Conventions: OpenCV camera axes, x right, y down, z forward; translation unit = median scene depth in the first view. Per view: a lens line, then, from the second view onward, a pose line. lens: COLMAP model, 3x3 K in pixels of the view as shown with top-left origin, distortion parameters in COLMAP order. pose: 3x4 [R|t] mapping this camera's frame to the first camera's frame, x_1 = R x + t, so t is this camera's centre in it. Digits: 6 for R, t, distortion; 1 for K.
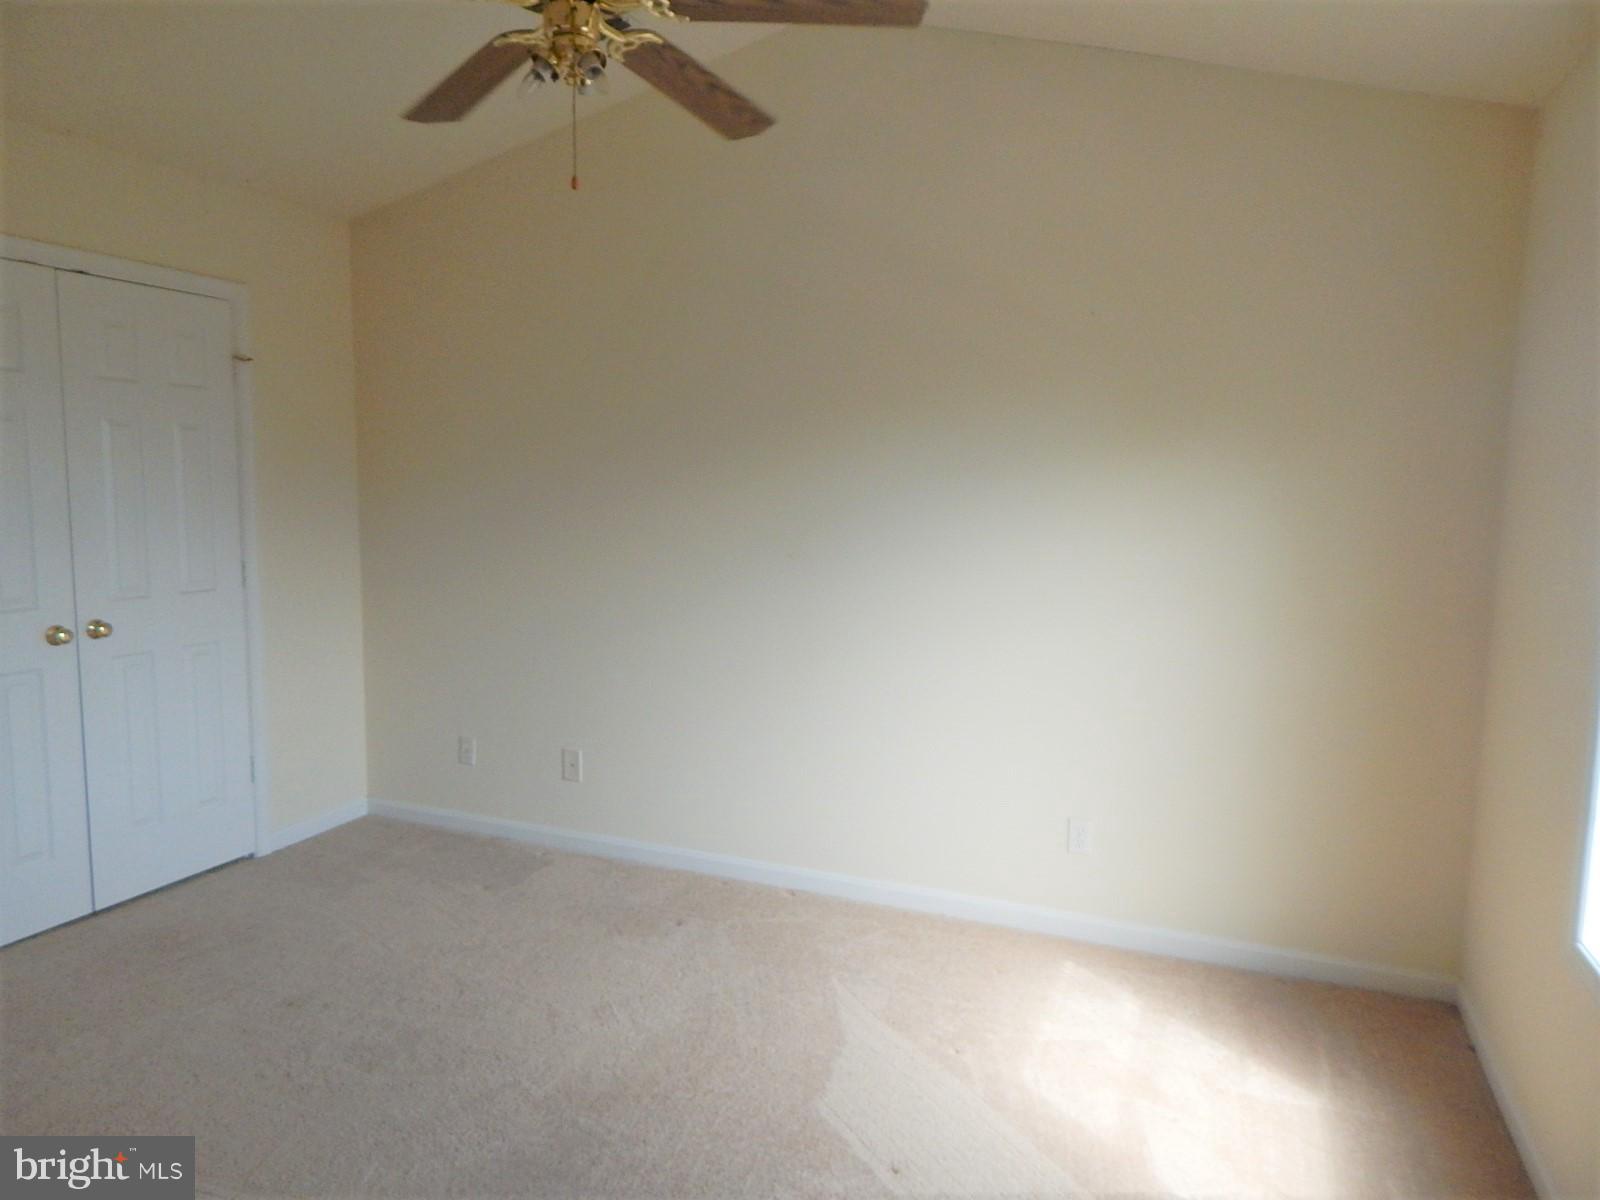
lens RADIAL K [[1057.9, 0, 802.6], [0, 1057.9, 611.7], [0, 0, 1]] dist [0.005583, -0.007994]
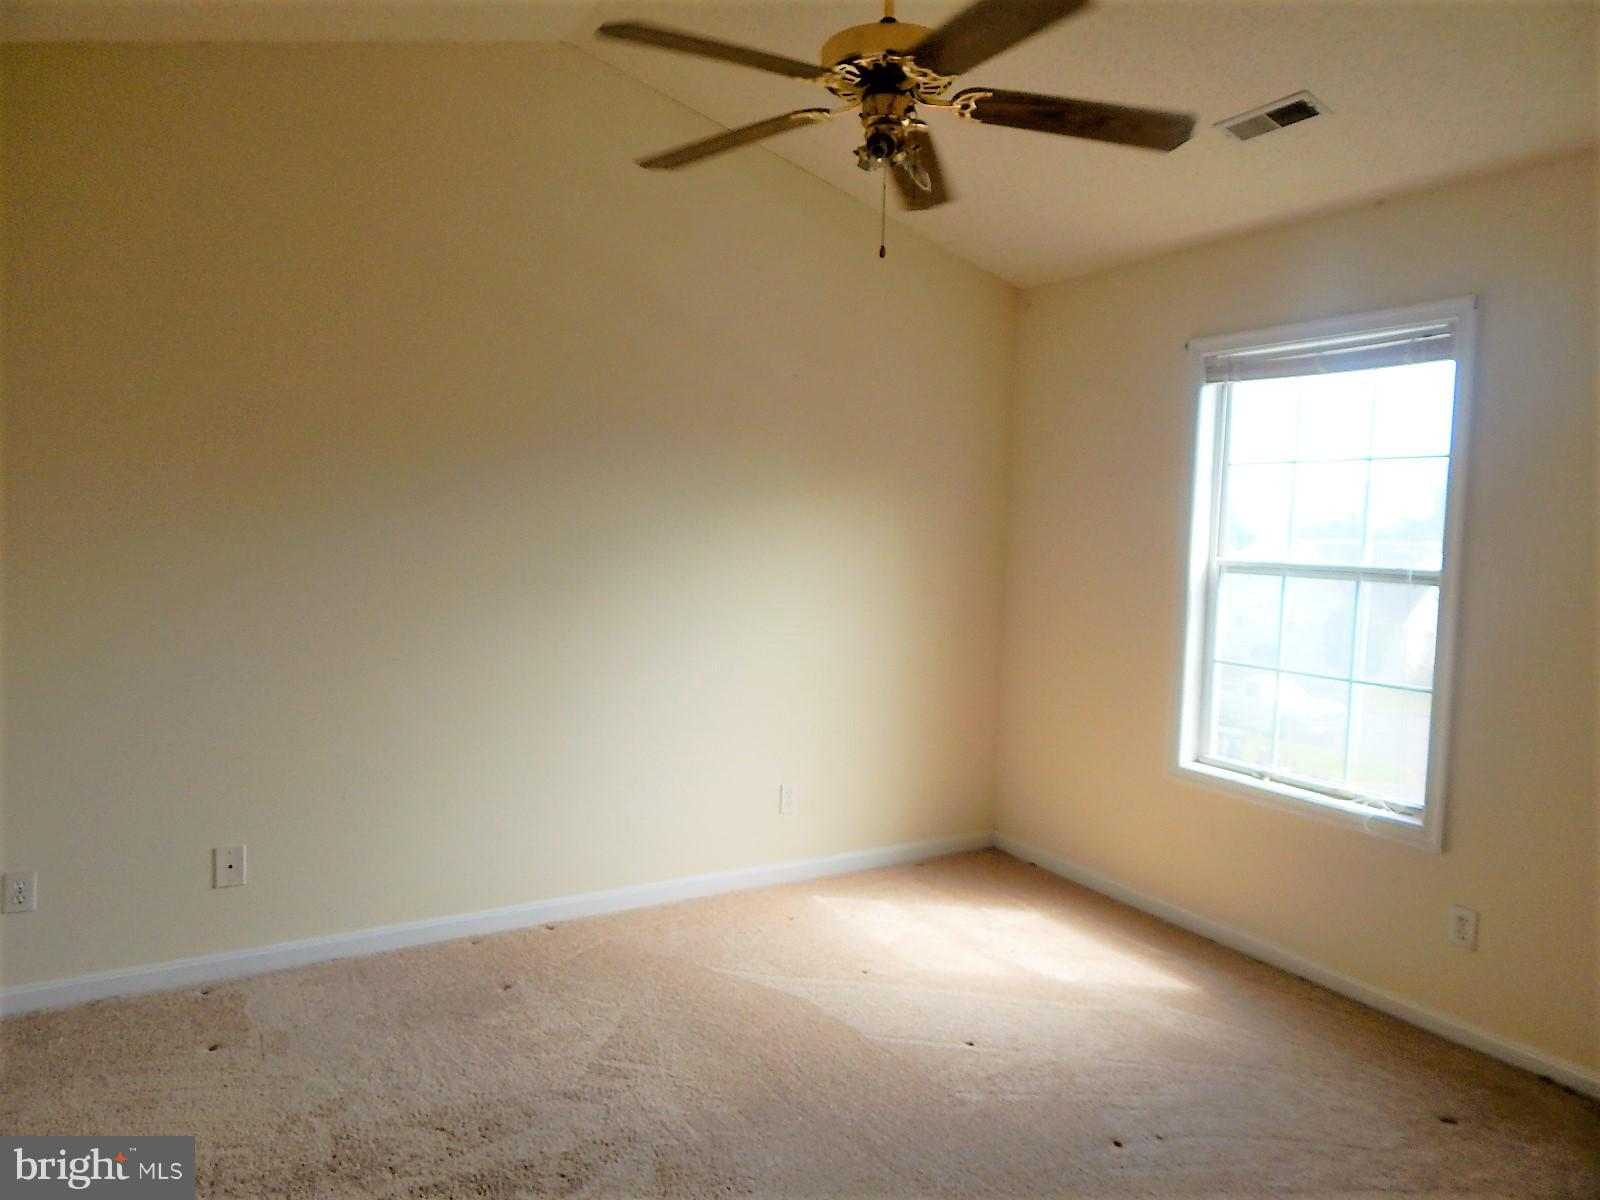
lens RADIAL K [[1057.9, 0, 804.3], [0, 1057.9, 591.2], [0, 0, 1]] dist [0.005583, -0.007994]
pose [[0.590278, -0.050259, 0.805634, -0.749525], [0.069607, 0.997511, 0.011228, -0.046224], [-0.804193, 0.049450, 0.592307, 0.245686]]
